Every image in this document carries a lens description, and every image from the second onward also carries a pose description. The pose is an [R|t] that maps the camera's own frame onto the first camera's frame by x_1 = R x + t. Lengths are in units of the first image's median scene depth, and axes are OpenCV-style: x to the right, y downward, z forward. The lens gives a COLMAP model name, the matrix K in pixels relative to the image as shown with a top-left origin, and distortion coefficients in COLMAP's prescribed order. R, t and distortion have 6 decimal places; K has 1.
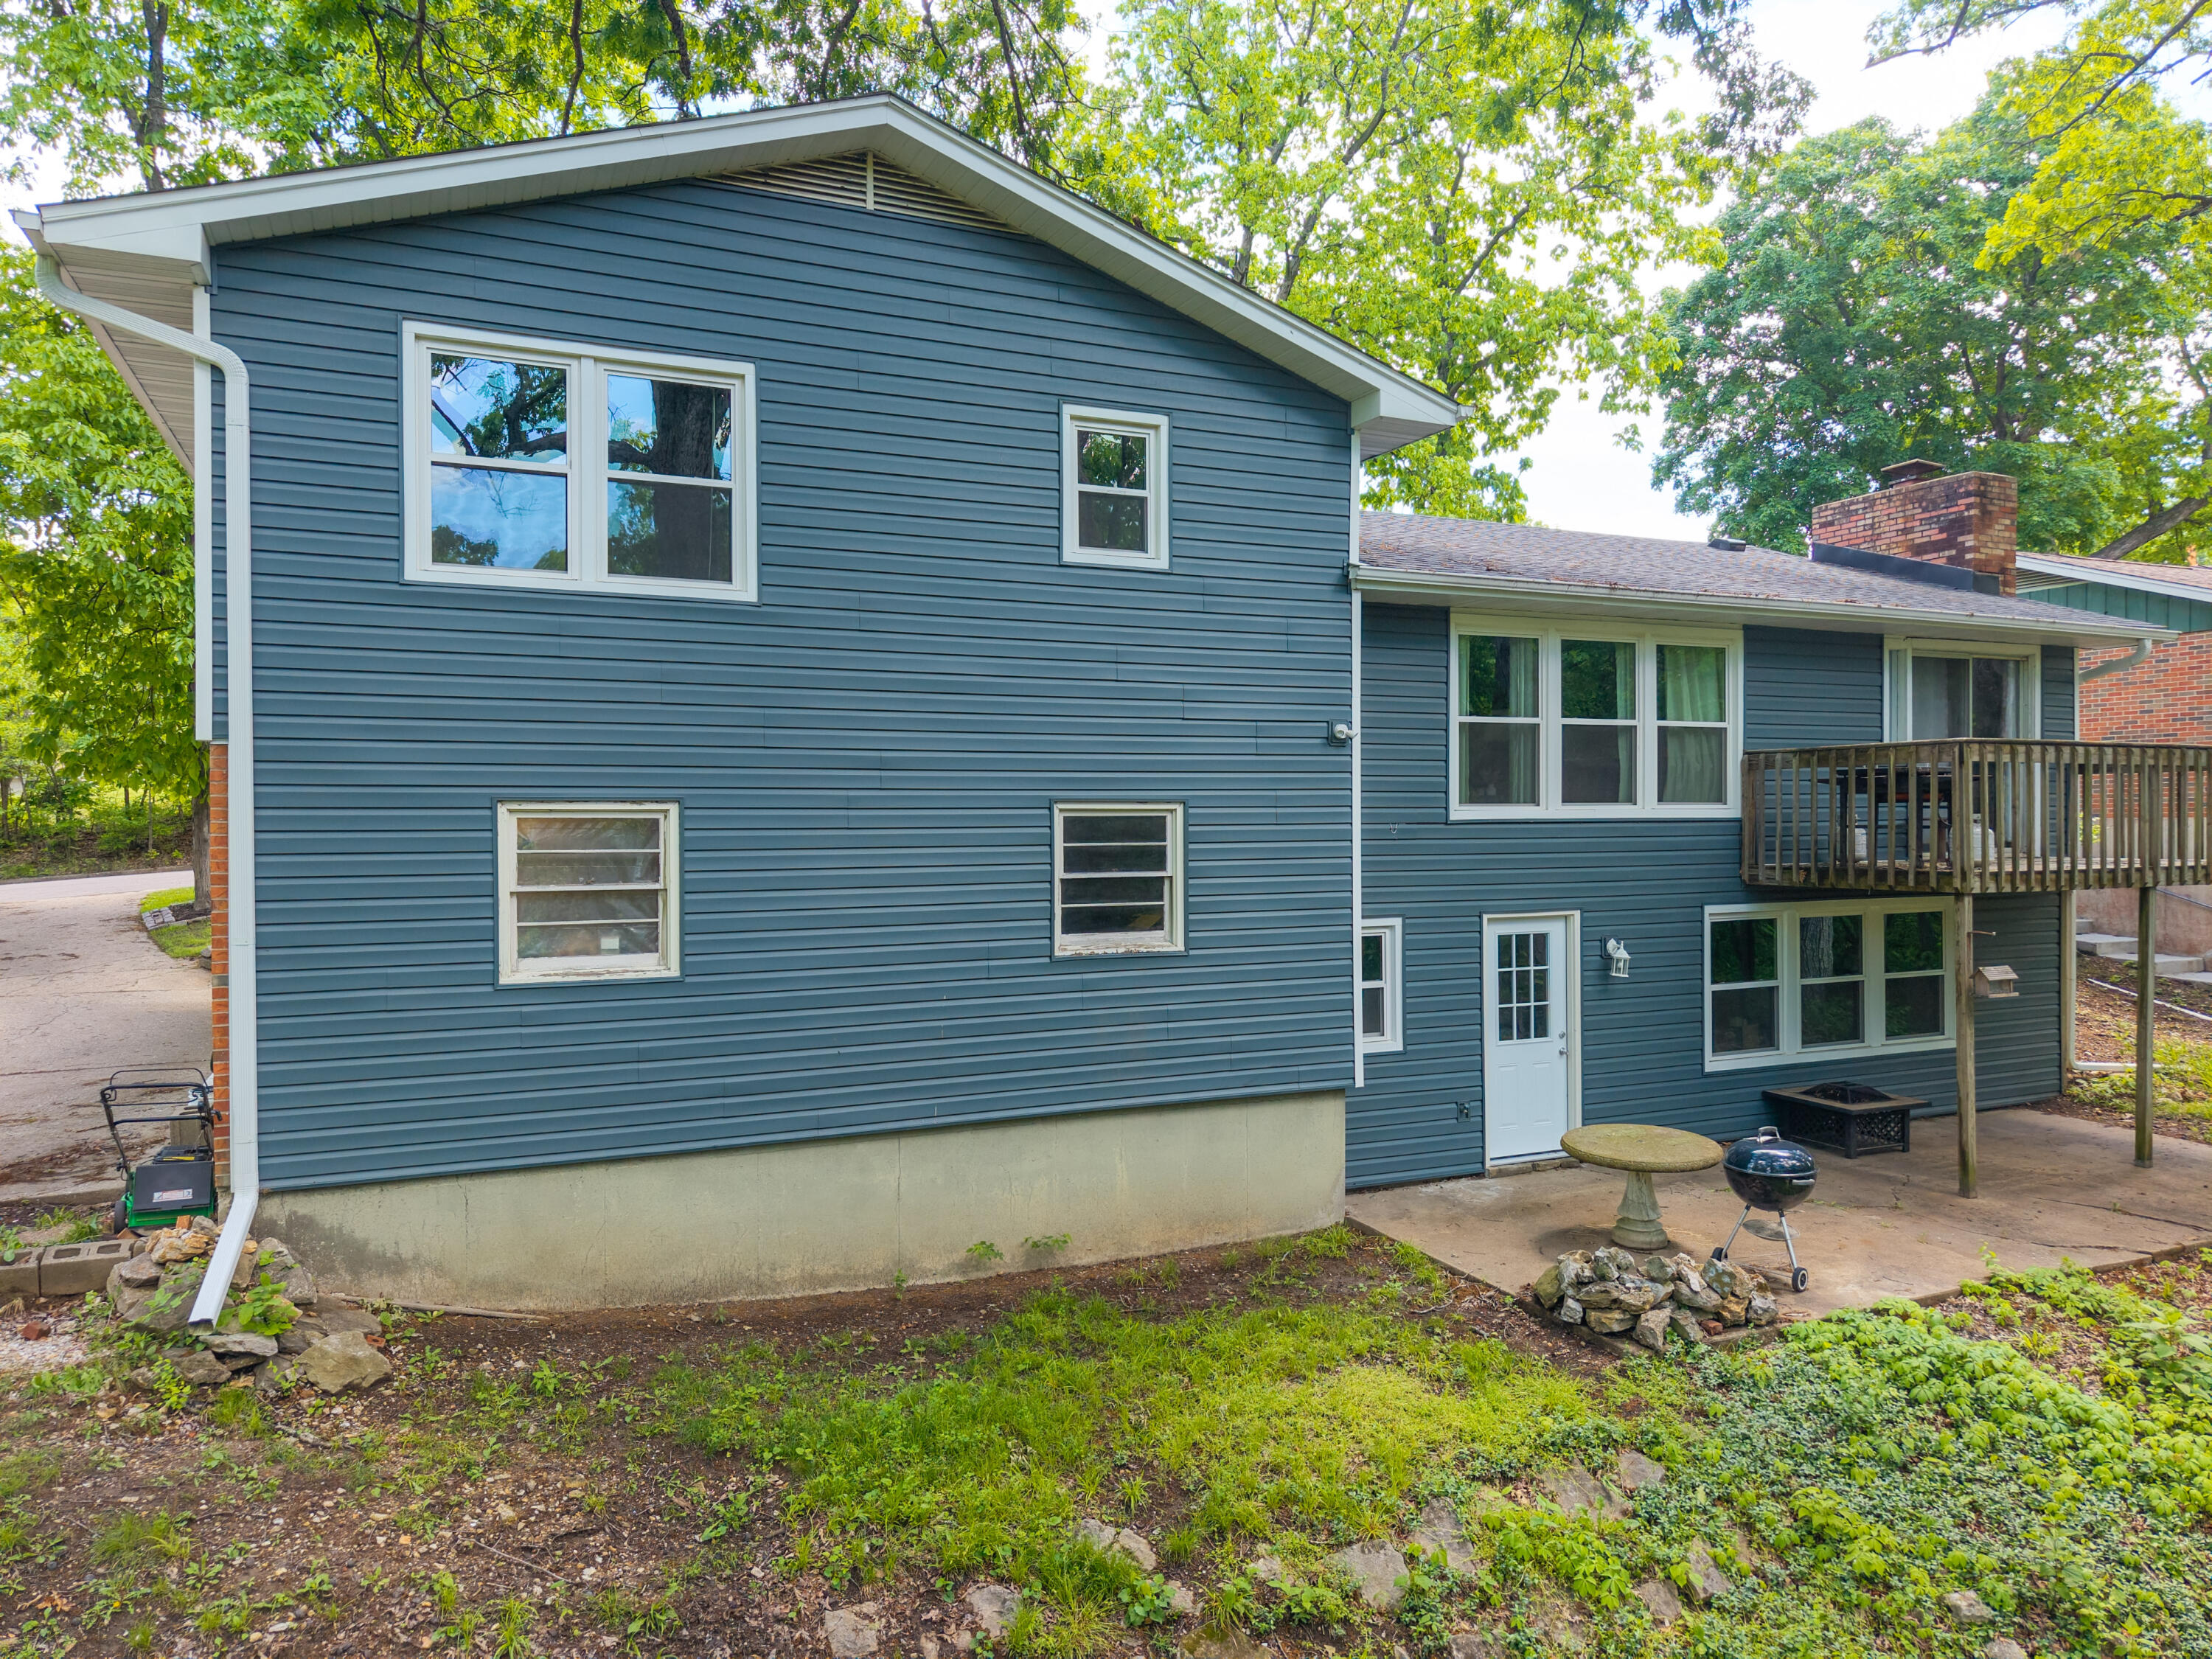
lens RADIAL K [[1480.5, 0, 1109.5], [0, 1480.5, 827.8], [0, 0, 1]] dist [0.027000, -0.025525]
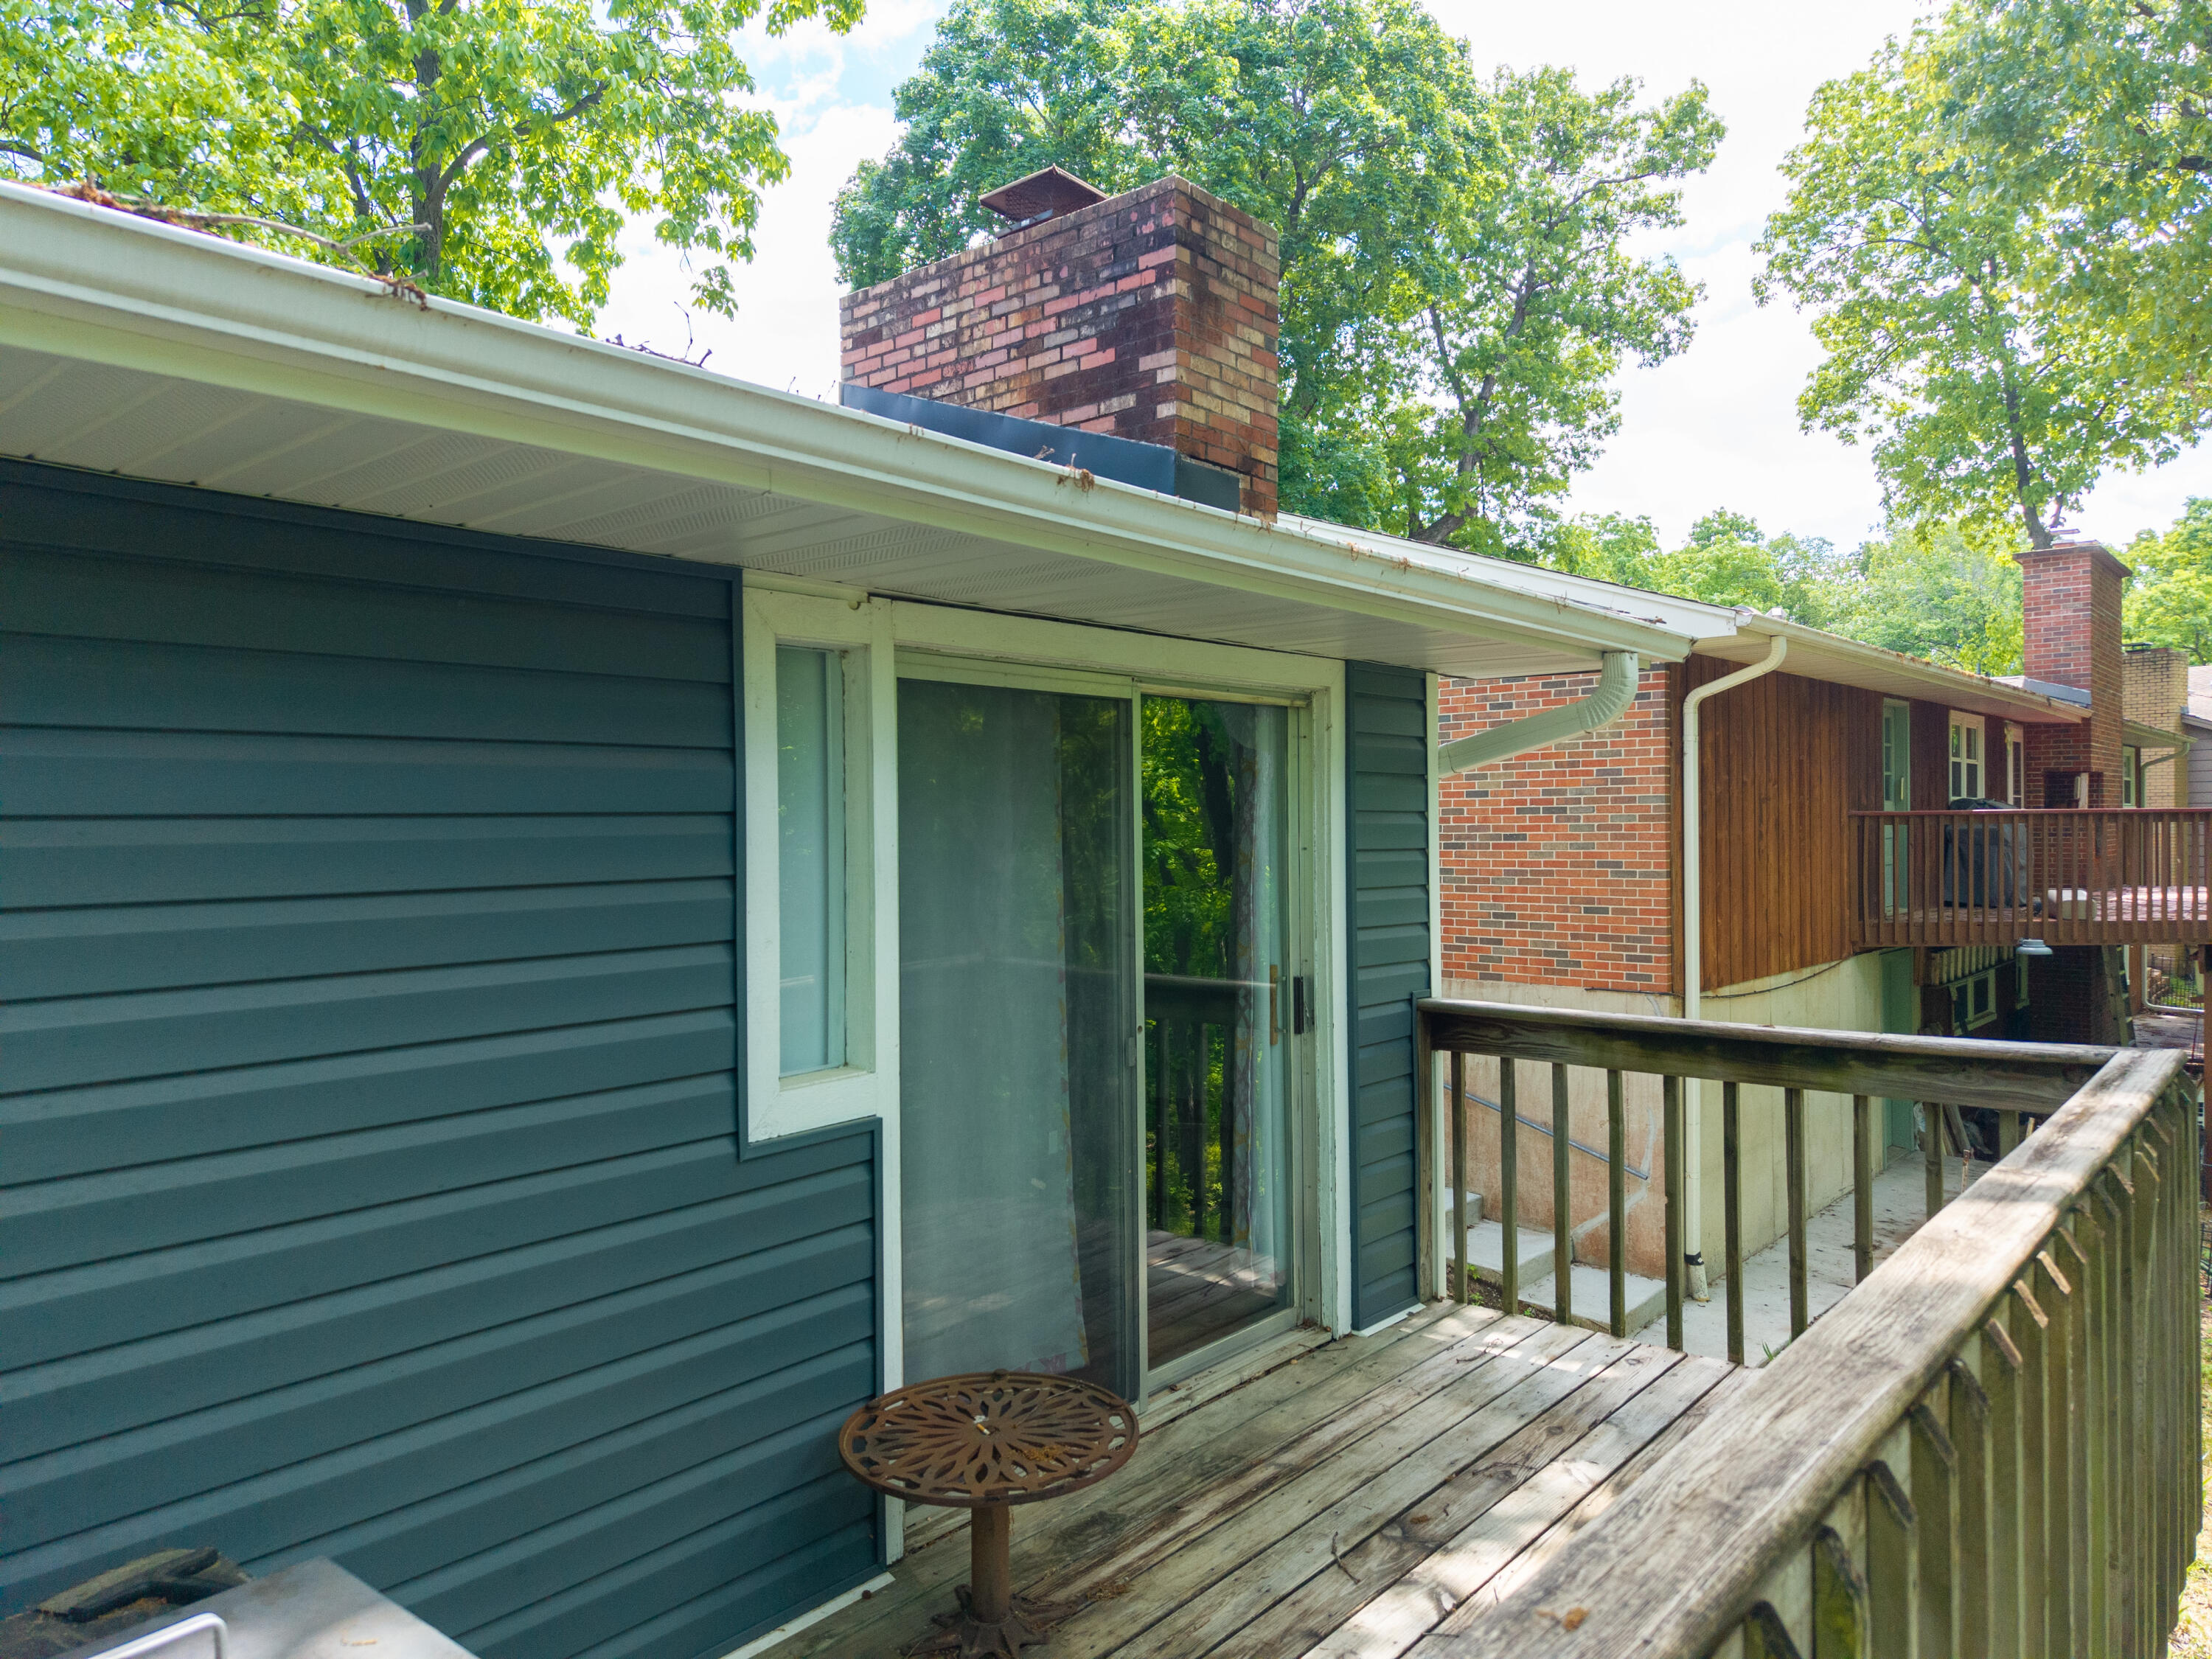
lens RADIAL K [[1480.5, 0, 1114.8], [0, 1480.5, 823.1], [0, 0, 1]] dist [0.027000, -0.025525]
pose [[0.907707, -0.004690, 0.419578, 0.550753], [0.008352, 0.999941, -0.006892, -0.105617], [-0.419521, 0.009760, 0.907693, 0.903351]]
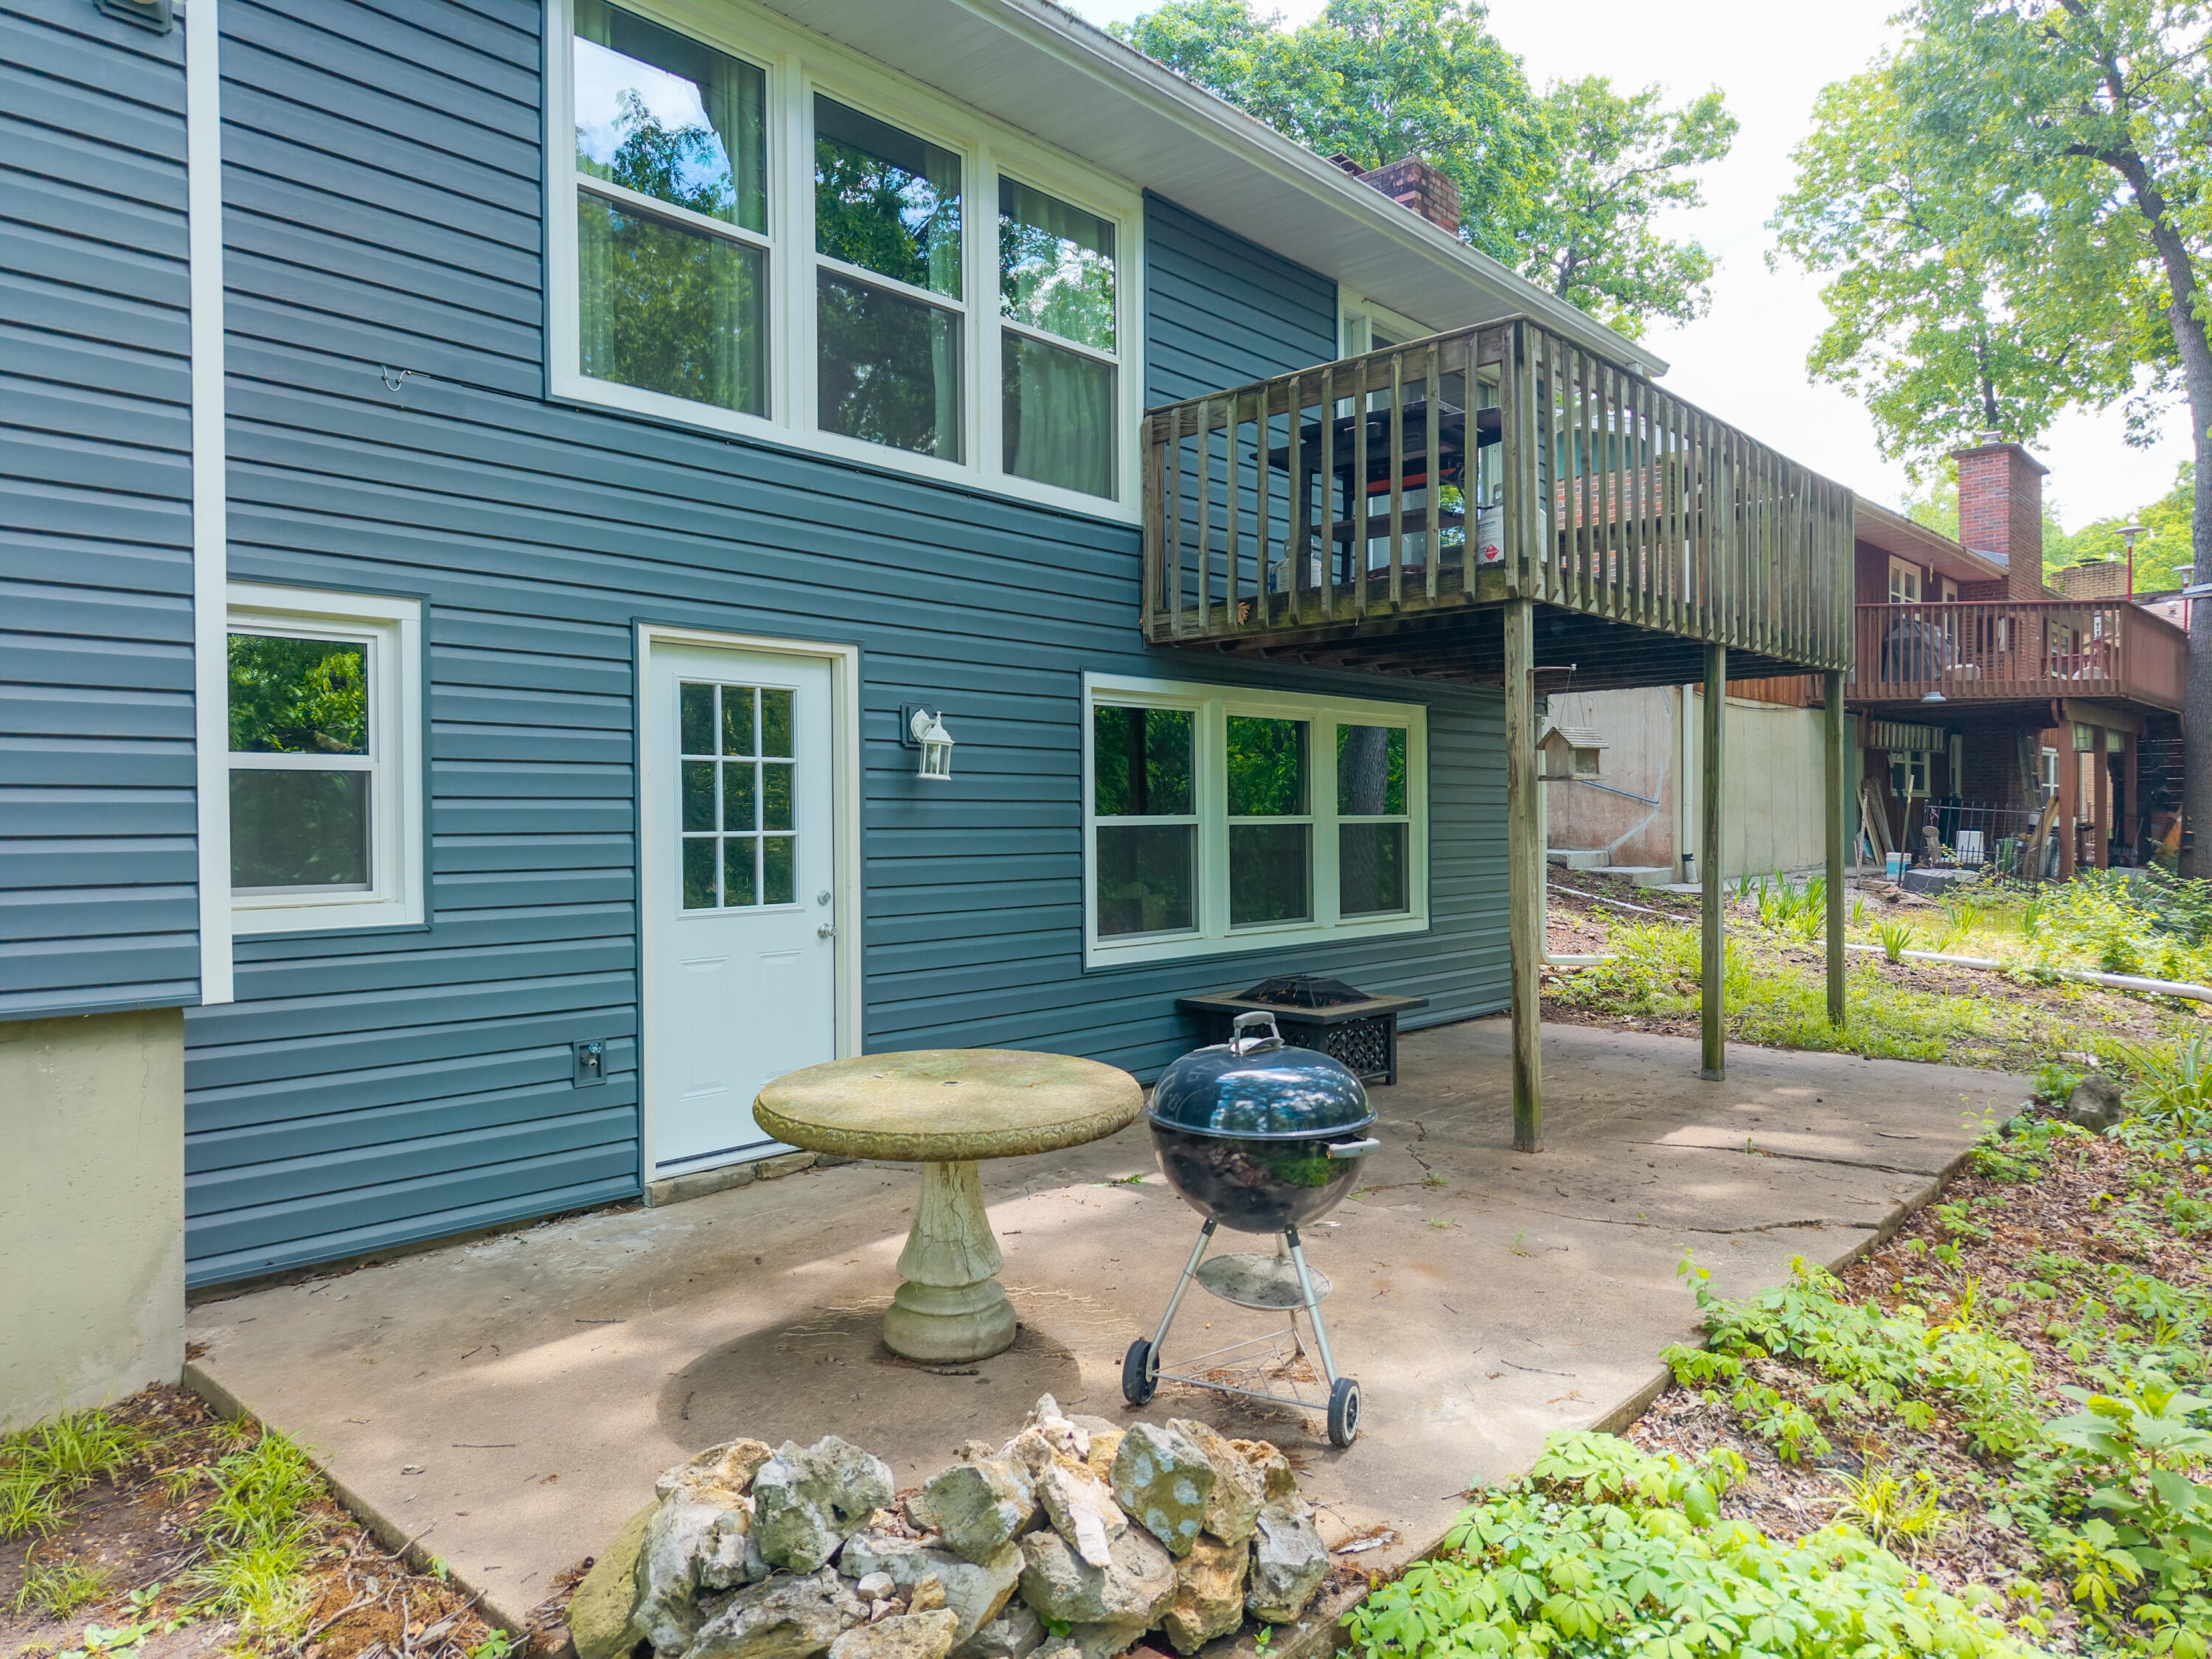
lens RADIAL K [[1480.5, 0, 1105.6], [0, 1480.5, 825.2], [0, 0, 1]] dist [0.027000, -0.025525]
pose [[0.918111, -0.002871, 0.396313, 0.200505], [0.005267, 0.999974, -0.004956, 0.121079], [-0.396289, 0.006638, 0.918102, 0.521303]]
